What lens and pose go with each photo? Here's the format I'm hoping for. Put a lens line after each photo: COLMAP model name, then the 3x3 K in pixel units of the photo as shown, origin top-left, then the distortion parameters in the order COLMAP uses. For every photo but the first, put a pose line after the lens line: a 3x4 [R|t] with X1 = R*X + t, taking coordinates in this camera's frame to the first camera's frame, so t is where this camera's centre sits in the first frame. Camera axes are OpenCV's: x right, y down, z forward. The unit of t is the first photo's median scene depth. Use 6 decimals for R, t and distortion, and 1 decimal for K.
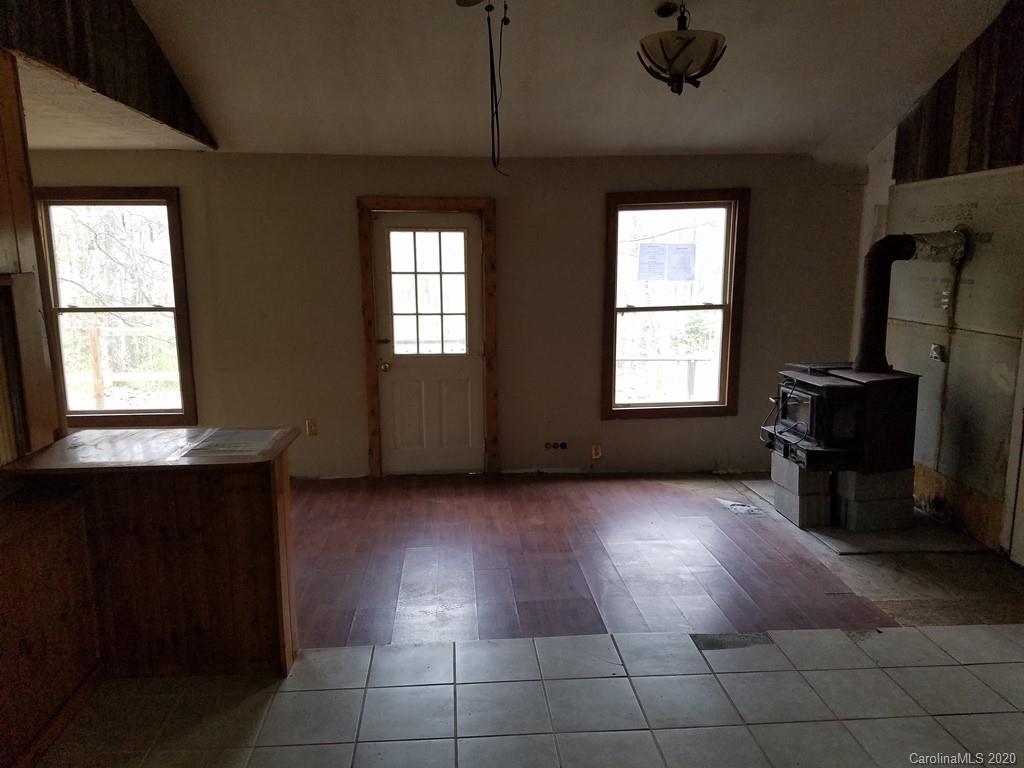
lens RADIAL K [[766.9, 0, 508.4], [0, 766.9, 379.2], [0, 0, 1]] dist [0.044264, -0.009248]
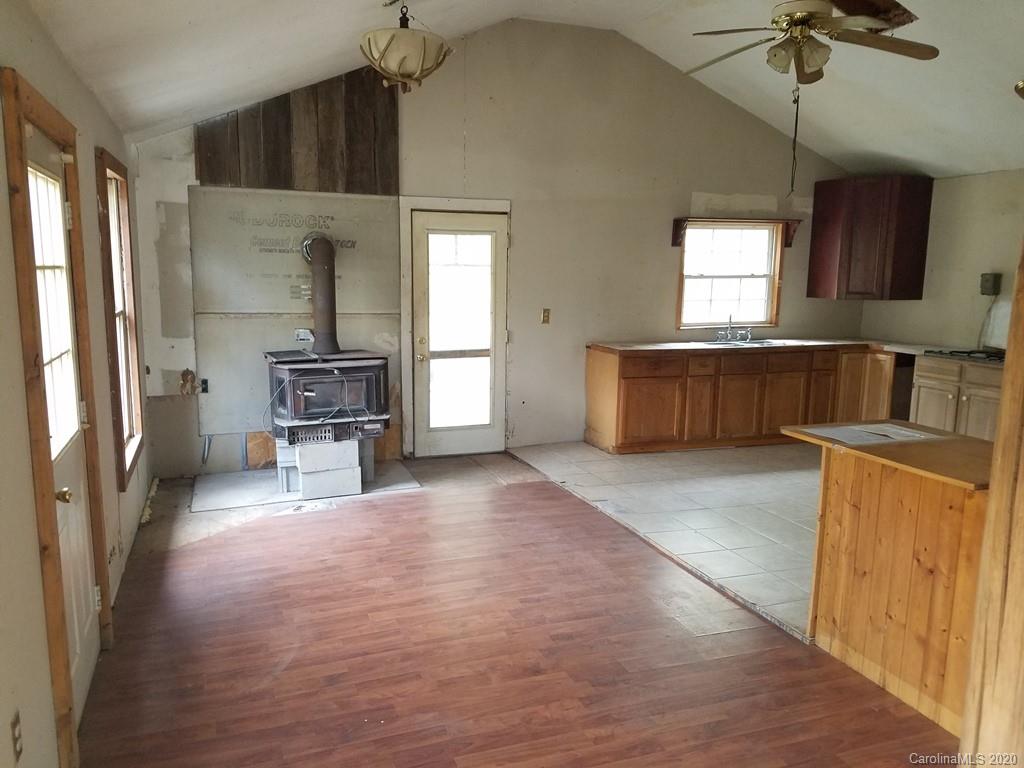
lens RADIAL K [[766.9, 0, 508.5], [0, 766.9, 394.8], [0, 0, 1]] dist [0.044264, -0.009248]
pose [[-0.273784, -0.138823, 0.951720, -0.710432], [0.151930, 0.970862, 0.185321, -0.122231], [-0.949716, 0.195333, -0.244715, 1.030762]]
